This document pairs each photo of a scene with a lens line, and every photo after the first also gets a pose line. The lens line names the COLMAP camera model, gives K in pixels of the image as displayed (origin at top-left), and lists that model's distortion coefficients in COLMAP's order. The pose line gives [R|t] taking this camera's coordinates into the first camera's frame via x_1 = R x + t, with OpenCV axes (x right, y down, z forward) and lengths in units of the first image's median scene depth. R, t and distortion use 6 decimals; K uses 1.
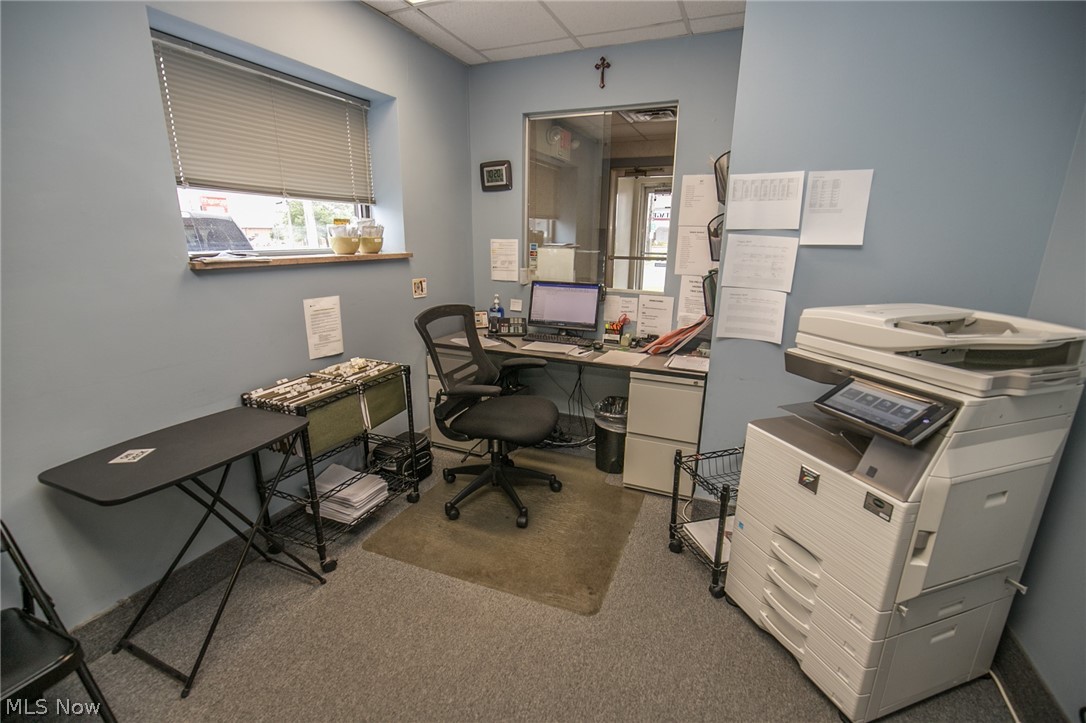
lens RADIAL K [[488.3, 0, 540.6], [0, 488.3, 374.6], [0, 0, 1]] dist [-0.017897, 0.000031]
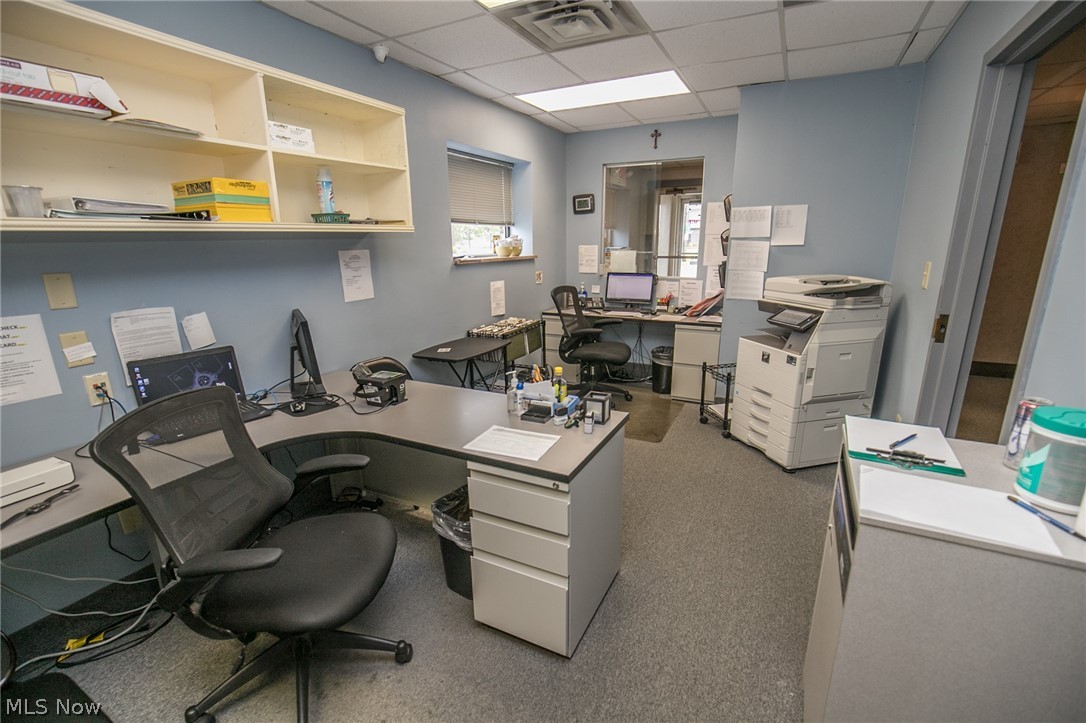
lens RADIAL K [[488.3, 0, 540.6], [0, 488.3, 374.6], [0, 0, 1]] dist [-0.017897, 0.000031]
pose [[0.997619, -0.005574, -0.068740, -0.147776], [0.005076, 0.999960, -0.007421, 0.162813], [0.068778, 0.007055, 0.997607, -0.628543]]
